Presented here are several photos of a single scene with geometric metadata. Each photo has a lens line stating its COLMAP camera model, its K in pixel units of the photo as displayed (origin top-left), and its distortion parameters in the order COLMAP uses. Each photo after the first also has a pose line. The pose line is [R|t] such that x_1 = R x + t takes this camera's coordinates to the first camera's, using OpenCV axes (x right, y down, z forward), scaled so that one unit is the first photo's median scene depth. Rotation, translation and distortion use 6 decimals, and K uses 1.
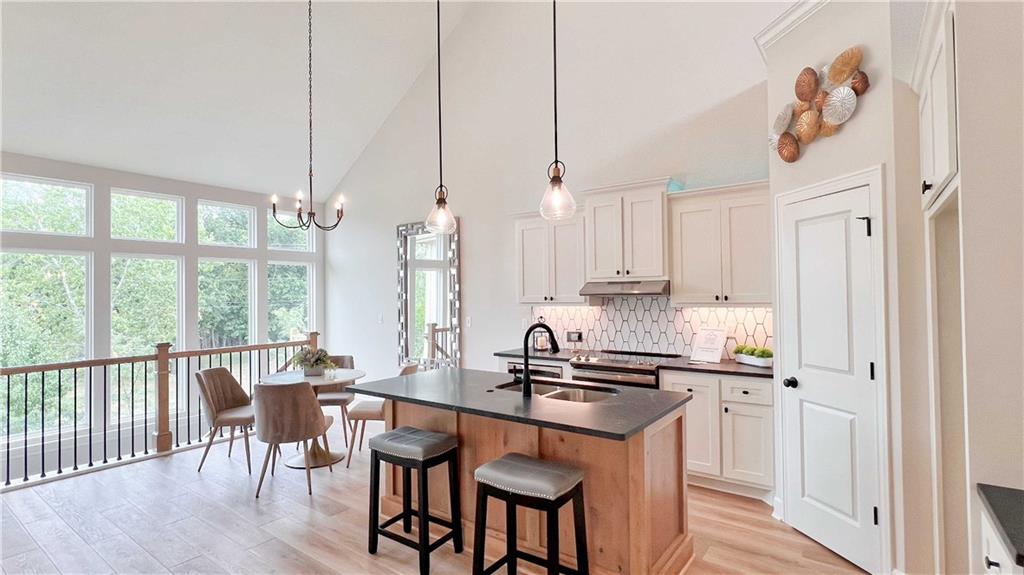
lens RADIAL K [[489.4, 0, 512.0], [0, 489.4, 287.5], [0, 0, 1]] dist [0.000529, -0.000022]
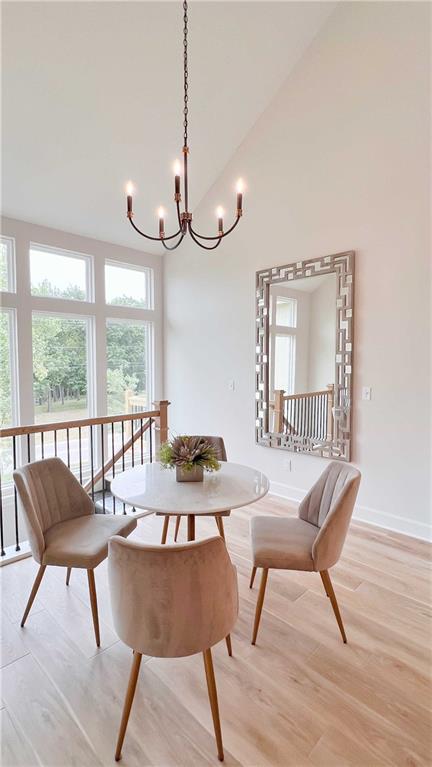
lens RADIAL K [[366.6, 0, 216.0], [0, 366.6, 383.5], [0, 0, 1]] dist [0.000529, -0.000022]
pose [[0.989138, 0.021950, -0.145345, -0.232966], [-0.011070, 0.997103, 0.075247, 0.015449], [0.146575, -0.072821, 0.986515, 0.418225]]
